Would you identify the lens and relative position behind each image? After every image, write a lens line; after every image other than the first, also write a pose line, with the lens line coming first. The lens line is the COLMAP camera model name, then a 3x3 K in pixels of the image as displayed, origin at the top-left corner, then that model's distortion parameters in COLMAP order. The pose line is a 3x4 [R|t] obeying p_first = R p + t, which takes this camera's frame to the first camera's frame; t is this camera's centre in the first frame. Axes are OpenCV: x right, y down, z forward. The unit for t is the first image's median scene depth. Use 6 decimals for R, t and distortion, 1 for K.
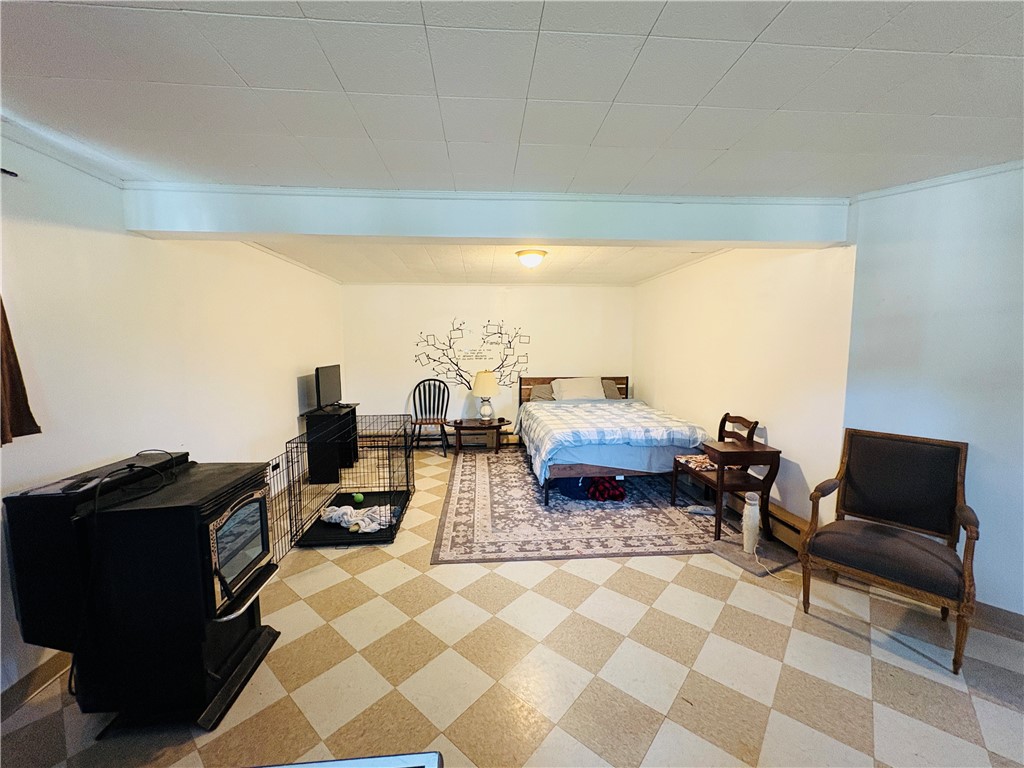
lens RADIAL K [[404.5, 0, 480.9], [0, 404.5, 386.2], [0, 0, 1]] dist [0.003172, 0.000327]
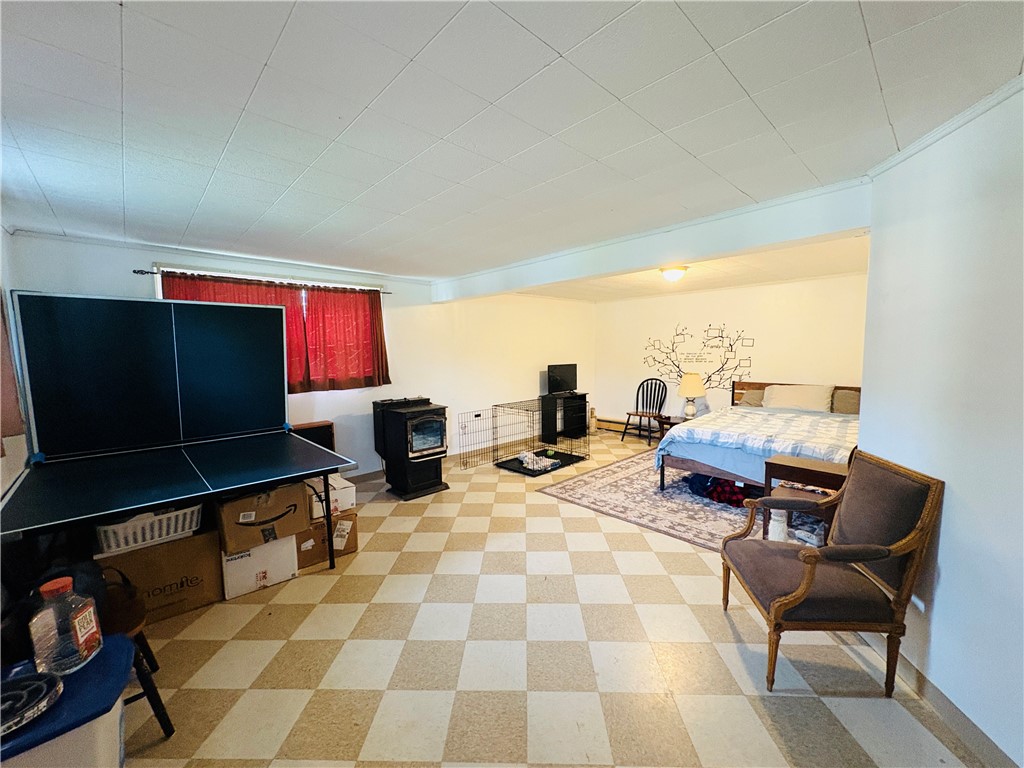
lens RADIAL K [[404.5, 0, 512.5], [0, 404.5, 386.8], [0, 0, 1]] dist [0.003172, 0.000327]
pose [[0.631693, 0.065290, -0.772464, 0.743866], [-0.066494, 0.997338, 0.029921, -0.002794], [0.772362, 0.032463, 0.634353, -0.058624]]
